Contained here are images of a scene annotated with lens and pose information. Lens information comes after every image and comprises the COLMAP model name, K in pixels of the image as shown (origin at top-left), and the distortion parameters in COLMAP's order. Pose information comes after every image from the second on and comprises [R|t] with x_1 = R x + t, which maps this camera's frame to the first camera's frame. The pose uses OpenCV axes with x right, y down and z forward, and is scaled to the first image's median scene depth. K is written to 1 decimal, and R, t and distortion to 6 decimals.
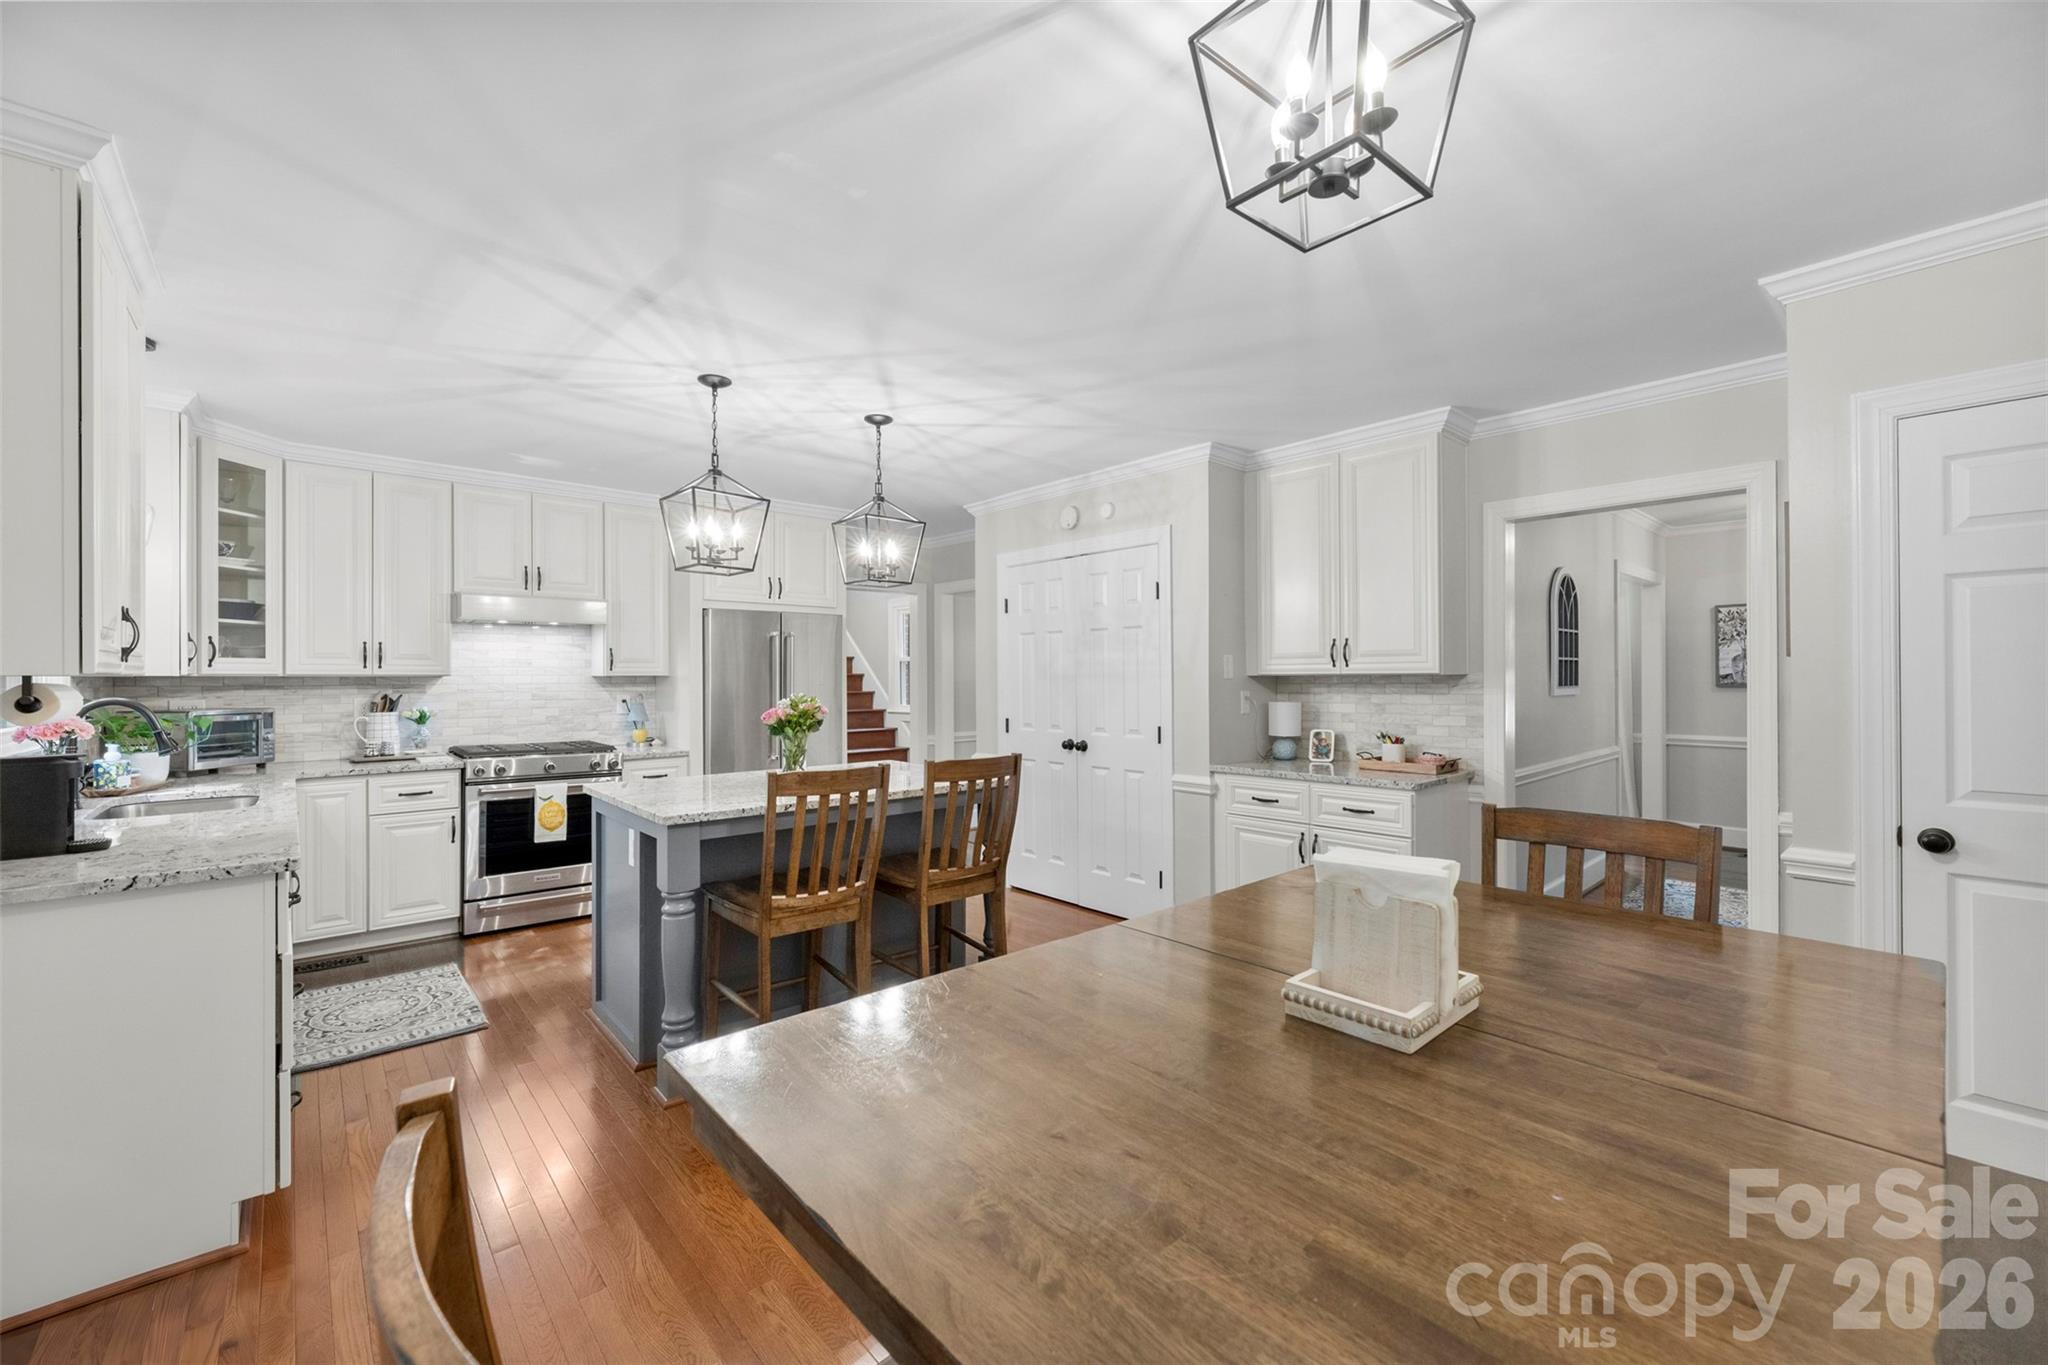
lens RADIAL K [[820.8, 0, 1025.3], [0, 820.8, 680.6], [0, 0, 1]] dist [0.001501, -0.000585]
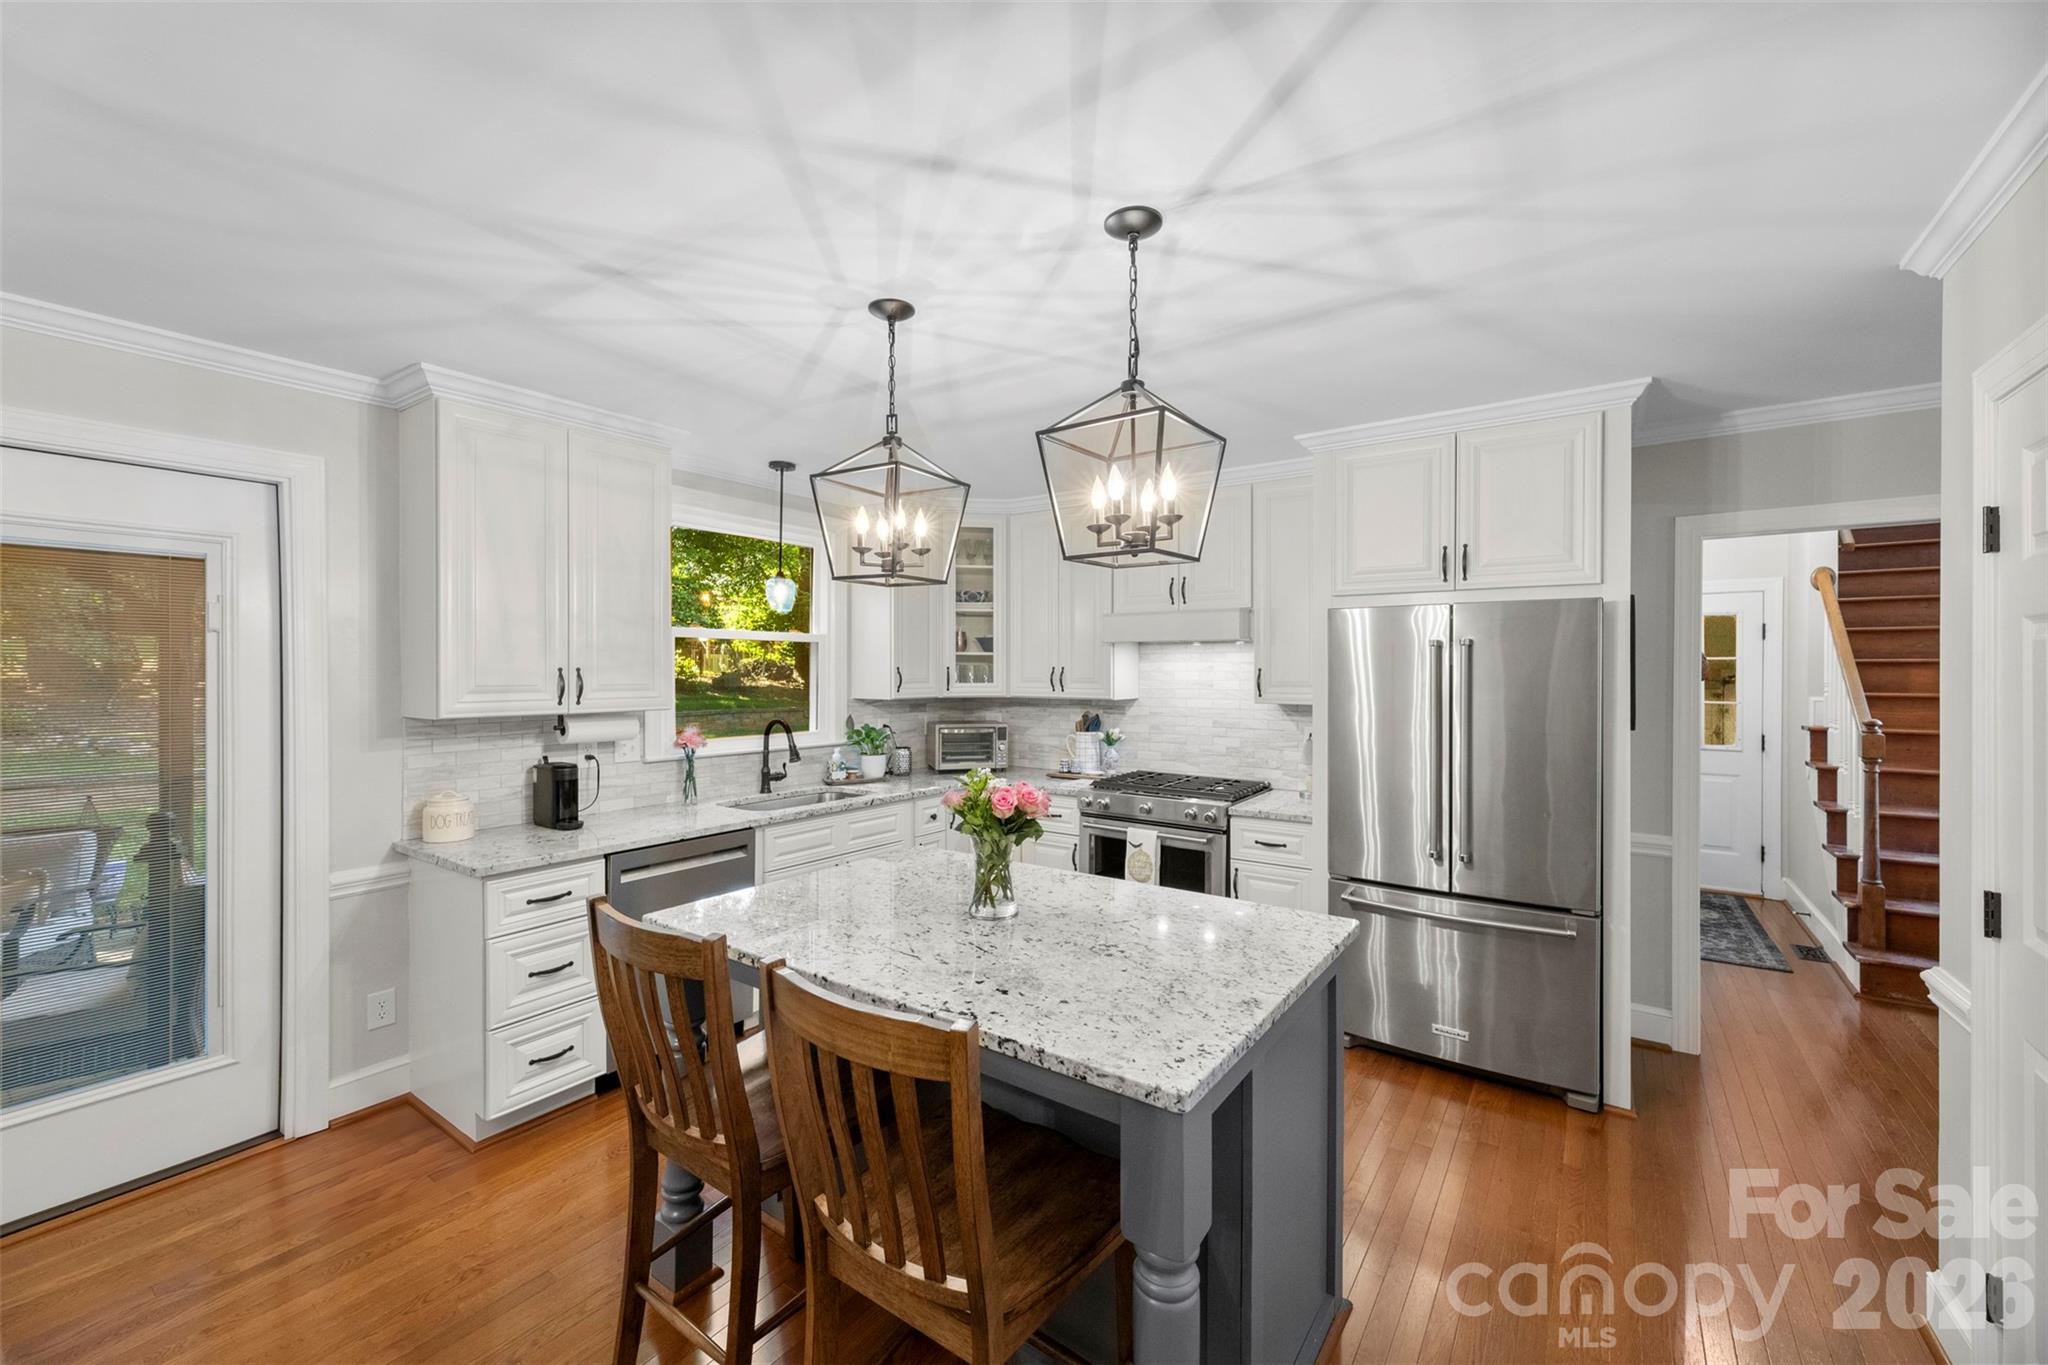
lens RADIAL K [[820.8, 0, 1012.4], [0, 820.8, 677.2], [0, 0, 1]] dist [0.001501, -0.000585]
pose [[0.218830, 0.011640, -0.975694, 0.248400], [-0.006105, 0.999926, 0.010560, -0.045271], [0.975744, 0.003646, 0.218885, 0.713660]]
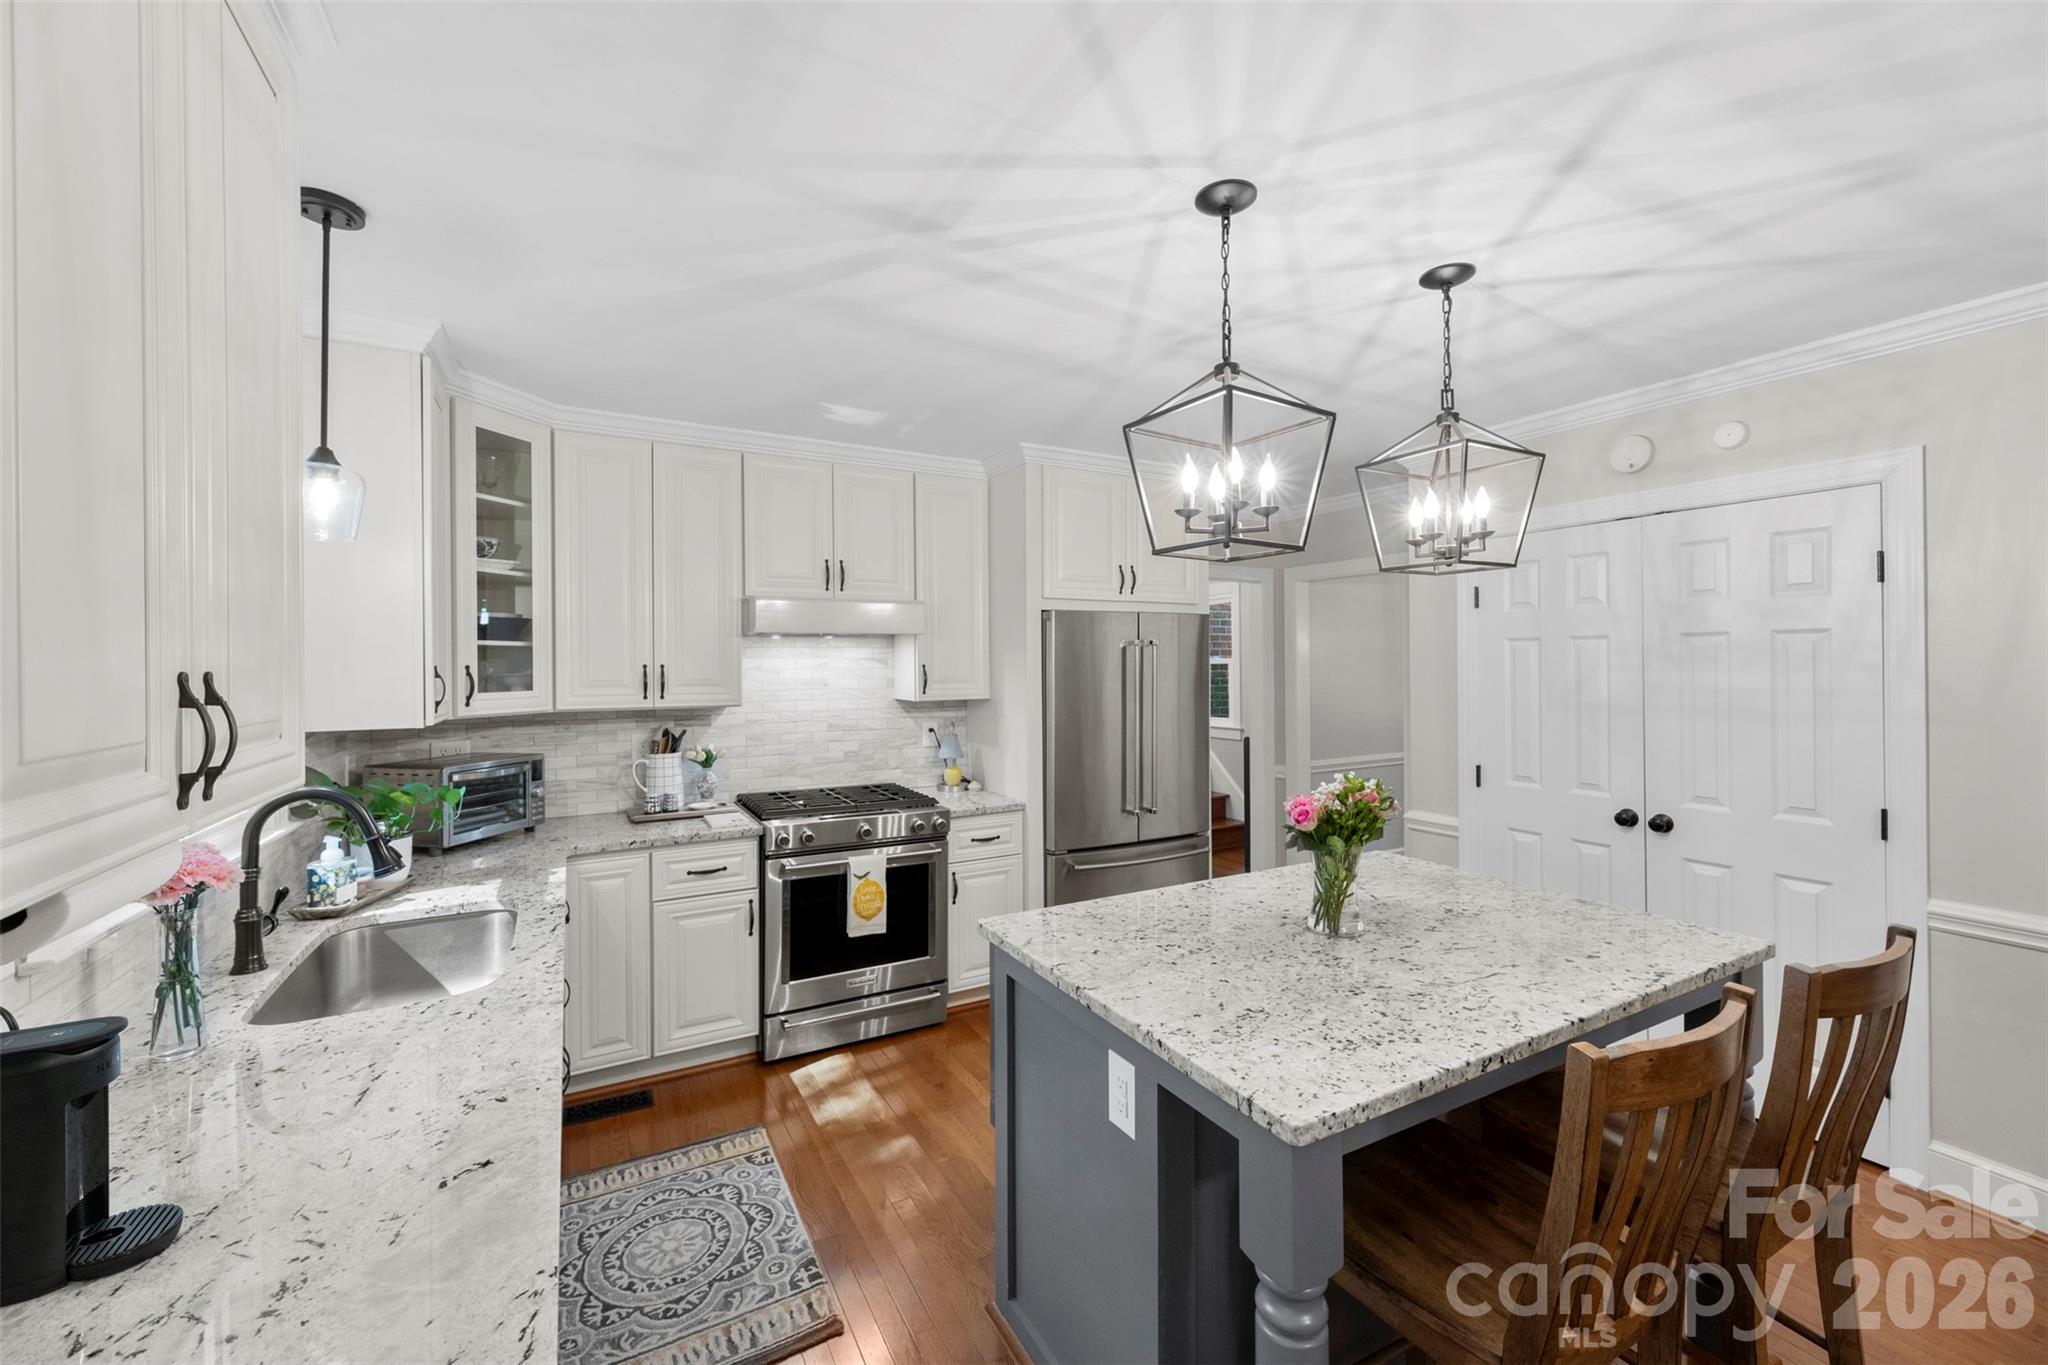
lens RADIAL K [[820.8, 0, 1031.8], [0, 820.8, 669.9], [0, 0, 1]] dist [0.001501, -0.000585]
pose [[0.976305, -0.002483, -0.216387, -0.291163], [0.003463, 0.999985, 0.004151, -0.044756], [0.216373, -0.004802, 0.976299, 0.336595]]
